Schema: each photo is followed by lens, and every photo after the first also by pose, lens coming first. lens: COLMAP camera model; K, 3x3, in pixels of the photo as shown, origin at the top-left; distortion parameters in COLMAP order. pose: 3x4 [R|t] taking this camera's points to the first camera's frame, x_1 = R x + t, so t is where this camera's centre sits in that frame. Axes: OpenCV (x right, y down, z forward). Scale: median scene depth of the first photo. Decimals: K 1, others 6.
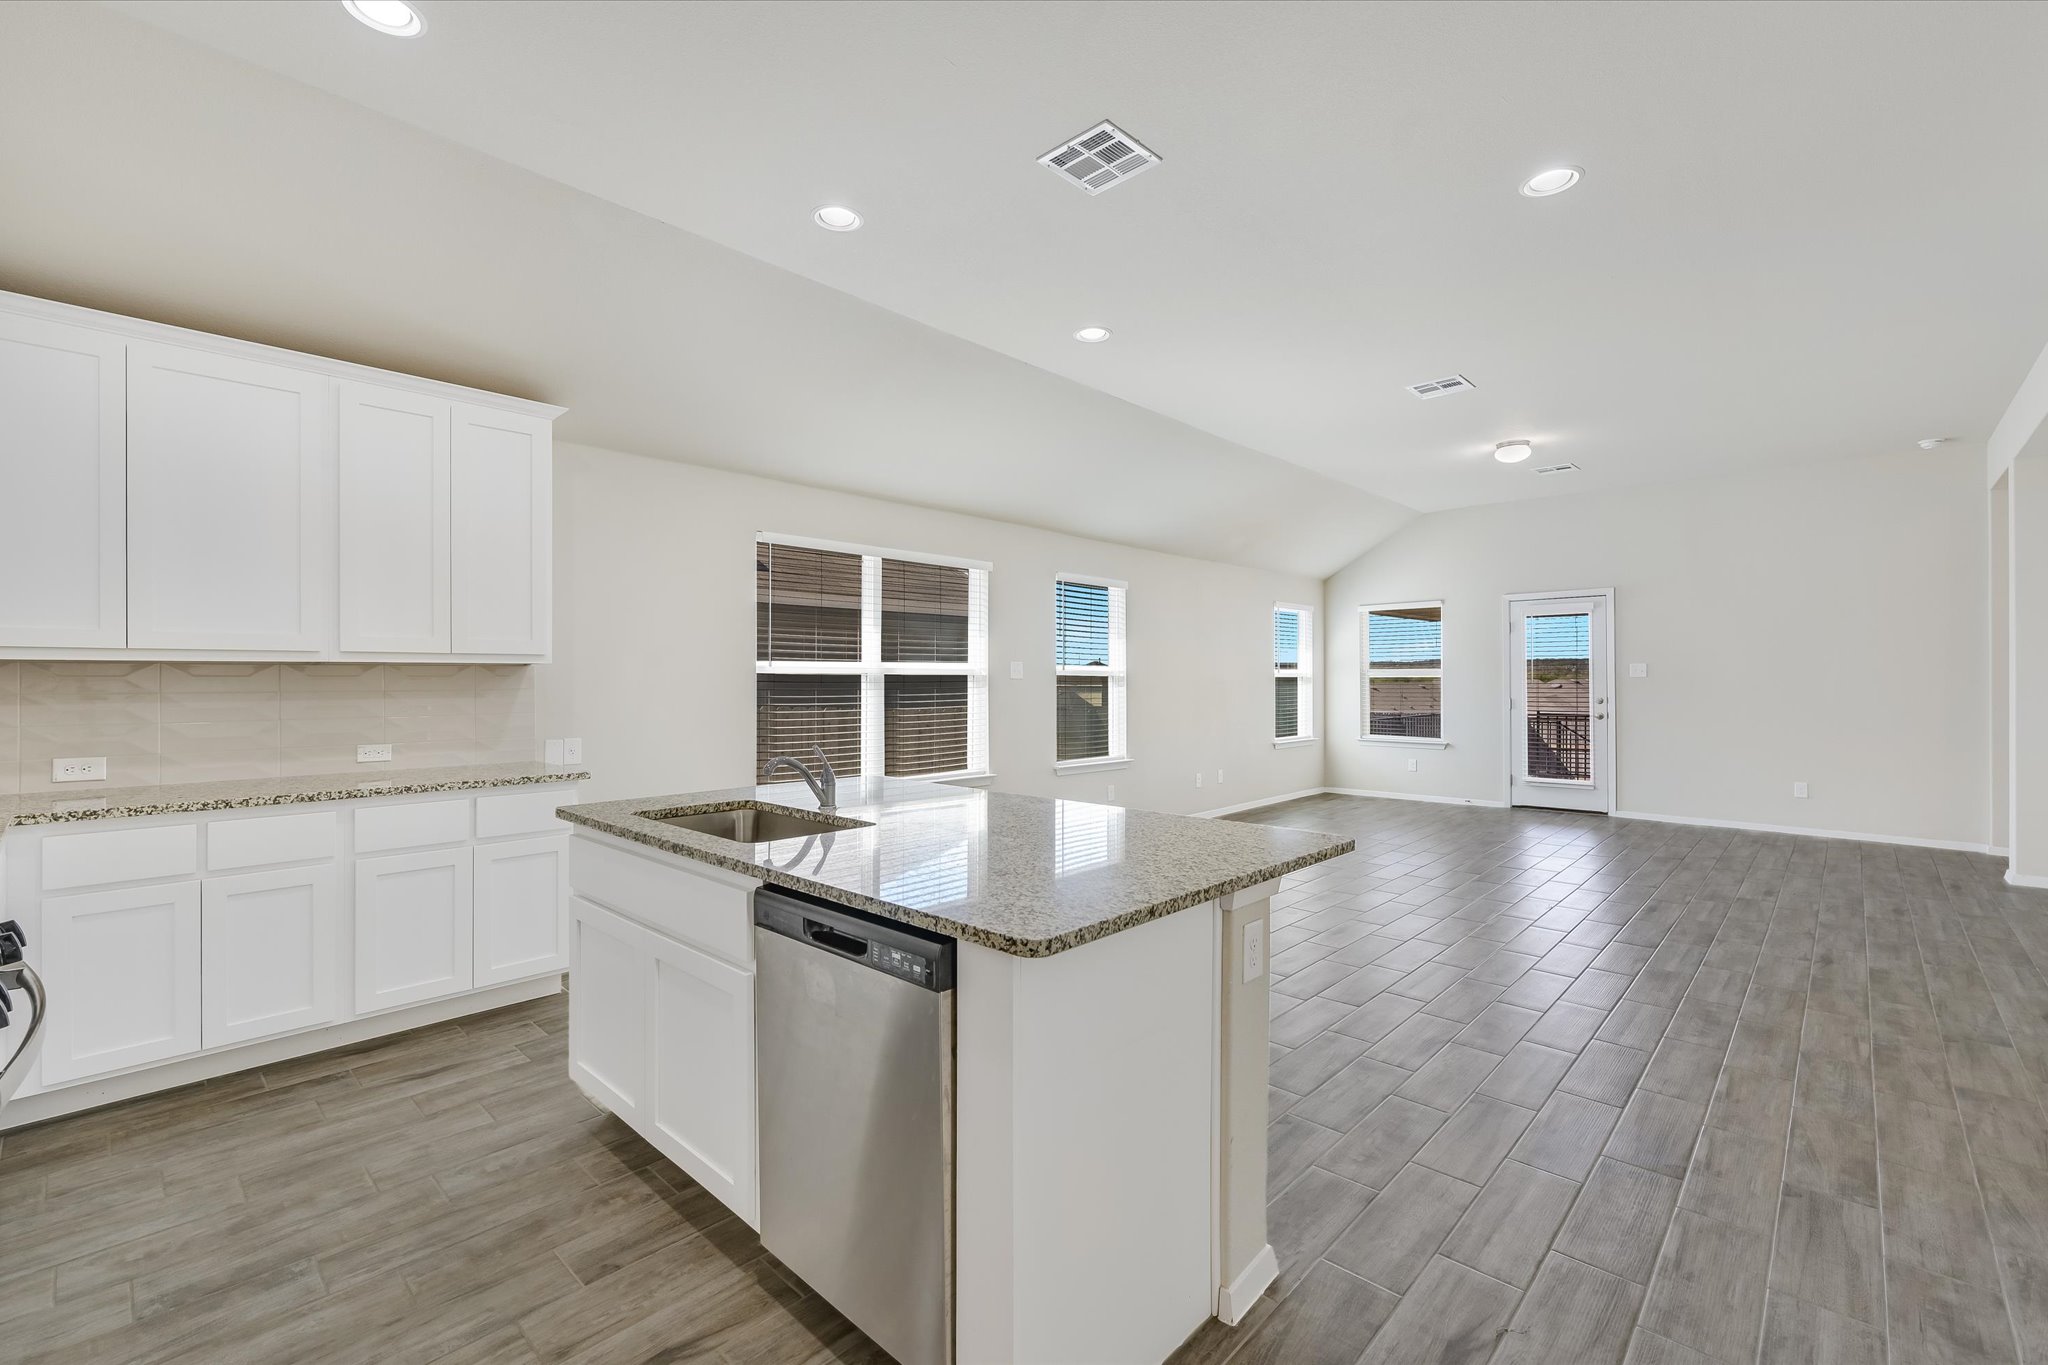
lens RADIAL K [[885.8, 0, 1016.9], [0, 885.8, 681.0], [0, 0, 1]] dist [0.004182, 0.000421]
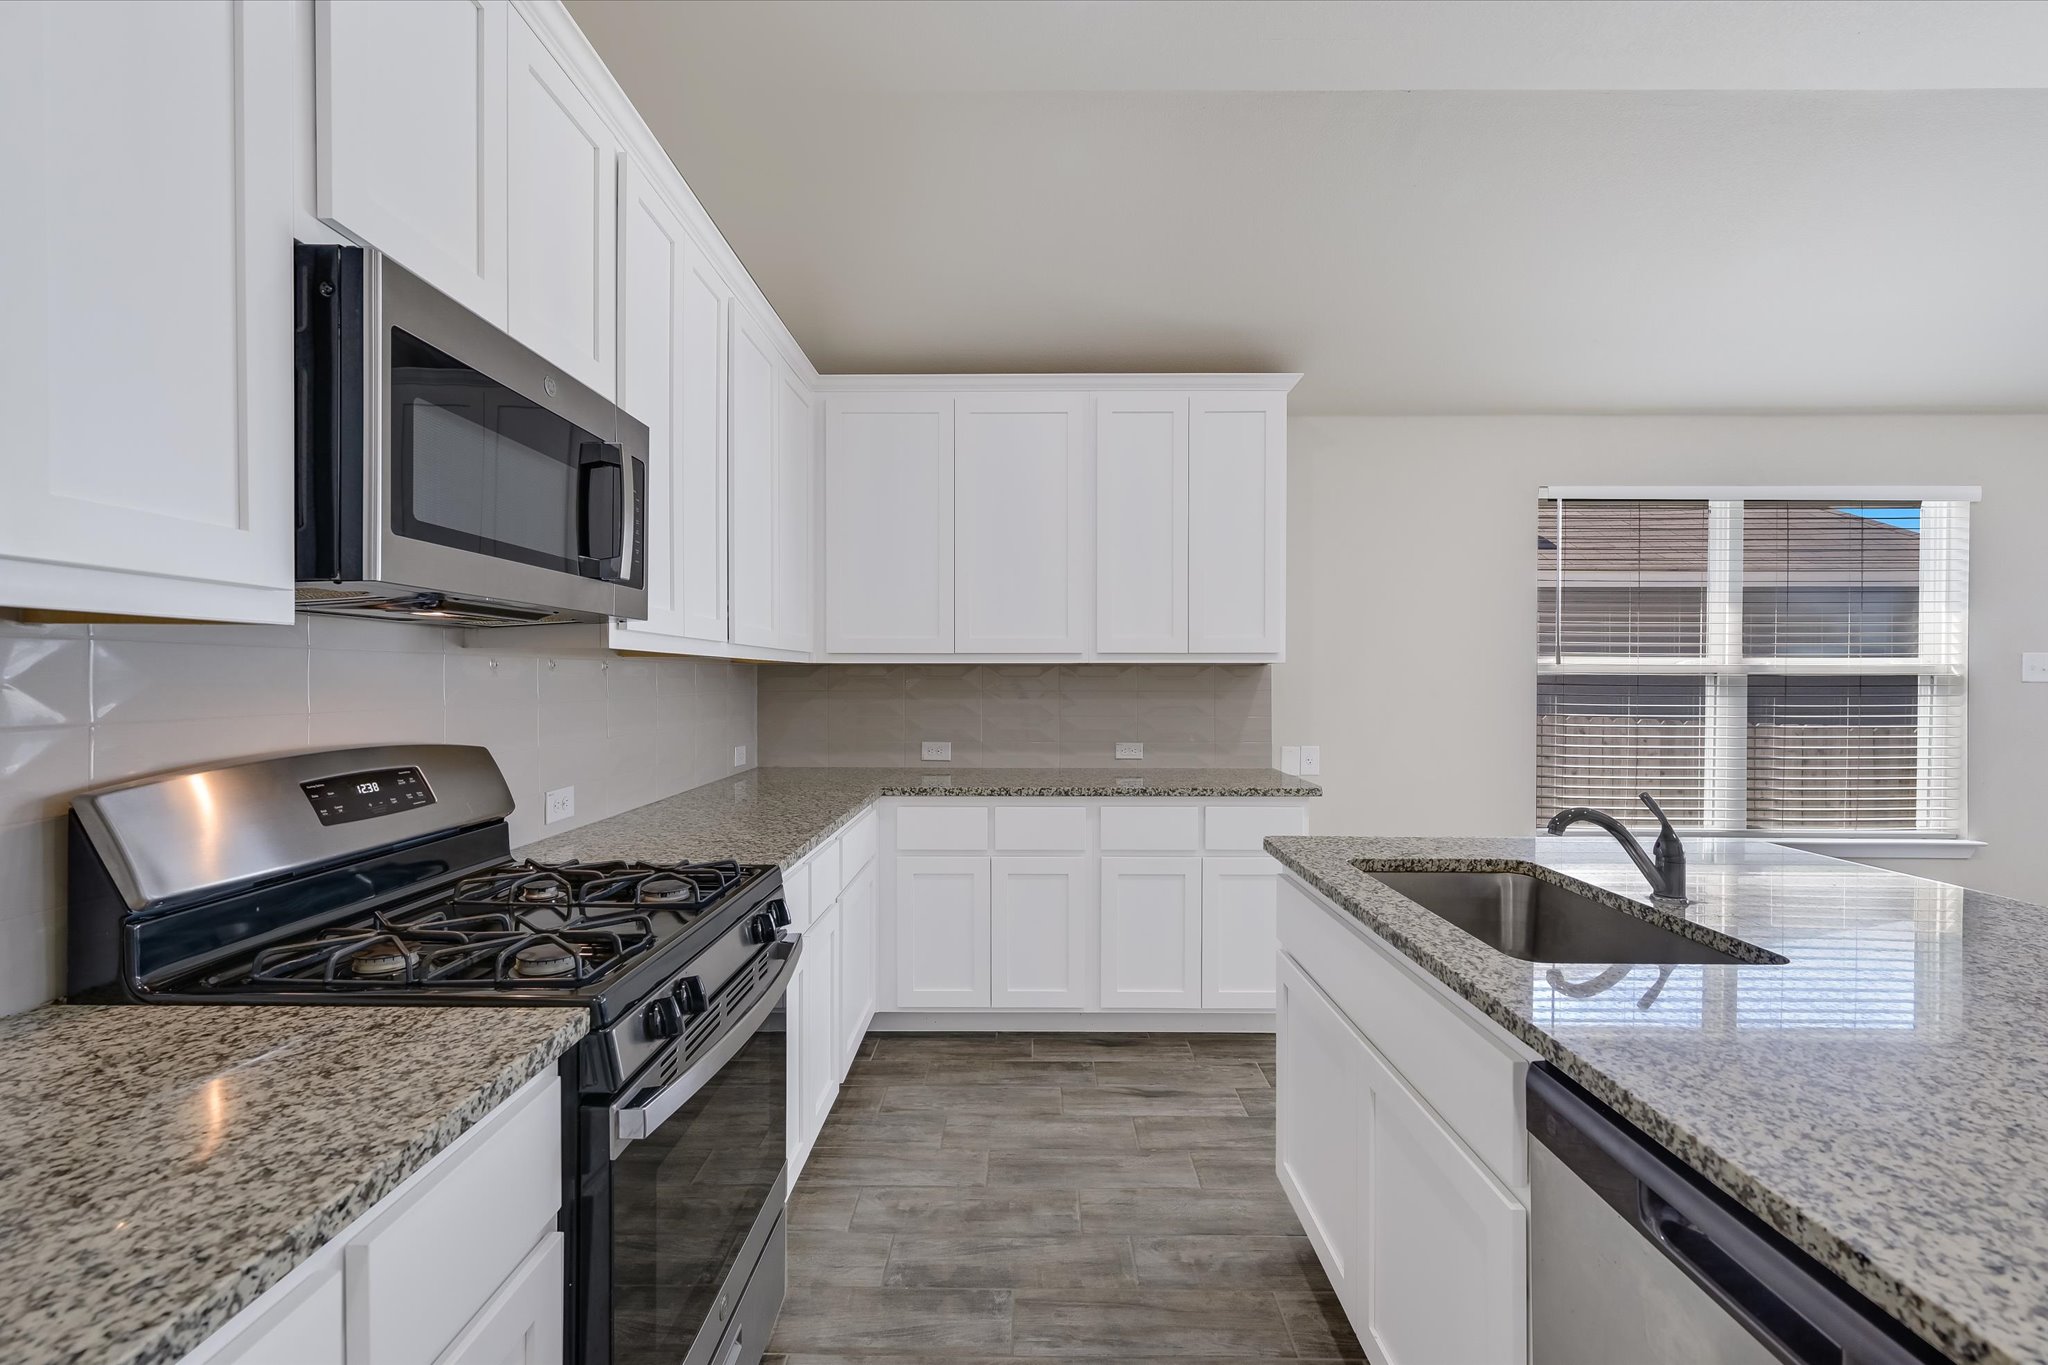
lens RADIAL K [[885.8, 0, 1023.9], [0, 885.8, 686.0], [0, 0, 1]] dist [0.004182, 0.000421]
pose [[0.688291, 0.008128, -0.725390, -0.050494], [-0.005082, 0.999967, 0.006383, -0.000647], [0.725417, -0.000707, 0.688309, 0.174483]]
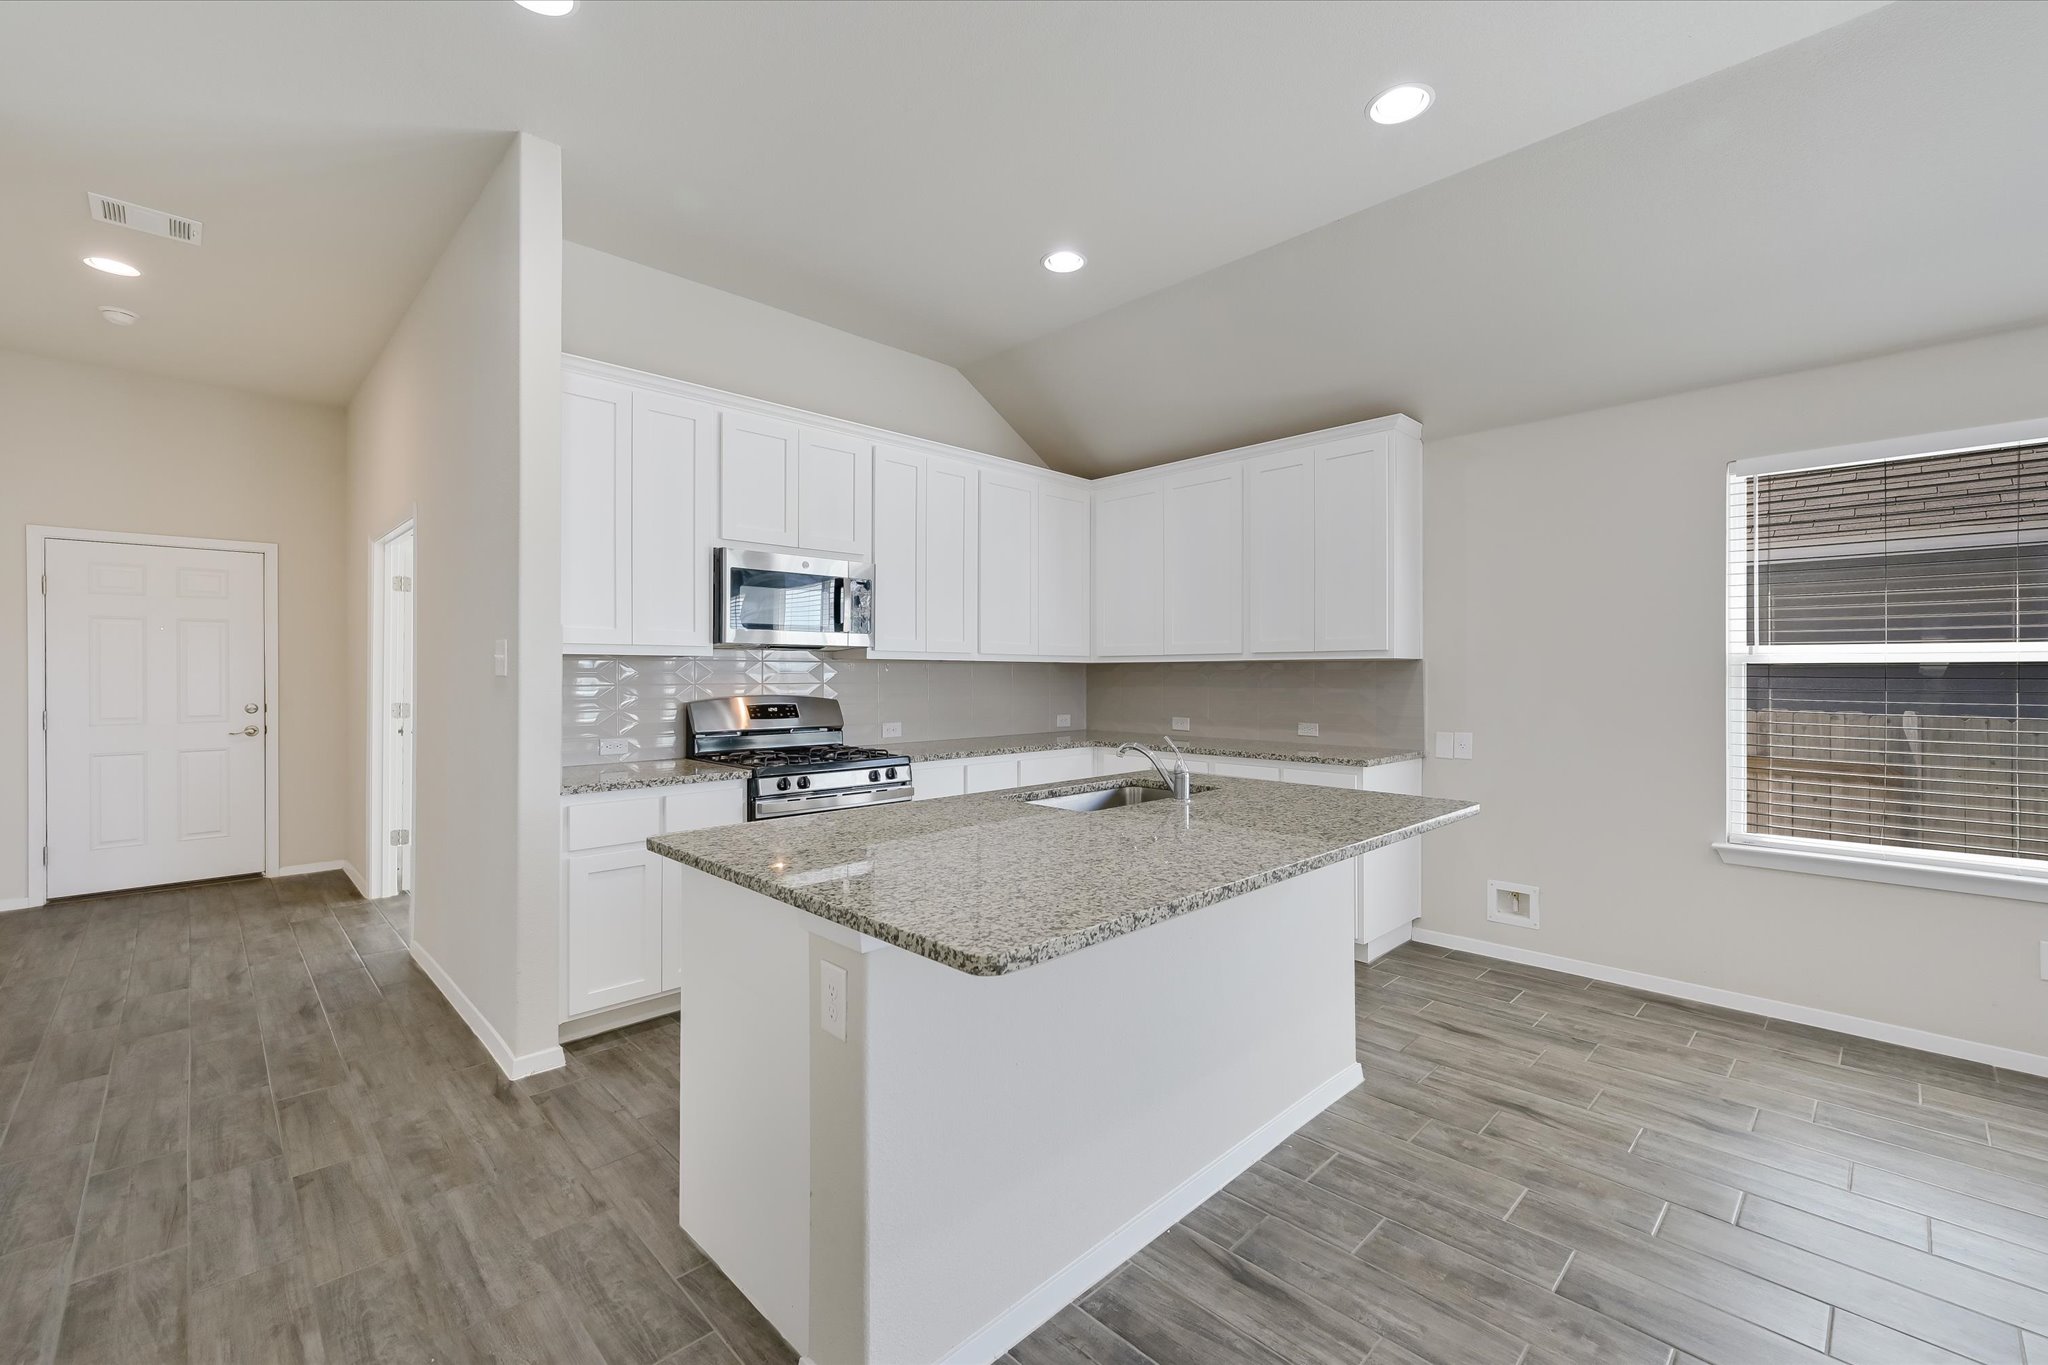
lens RADIAL K [[885.8, 0, 1028.7], [0, 885.8, 677.8], [0, 0, 1]] dist [0.004182, 0.000421]
pose [[-0.054796, 0.007503, -0.998469, 0.524669], [-0.002855, 0.999967, 0.007671, -0.003152], [0.998493, 0.003271, -0.054773, 0.588629]]
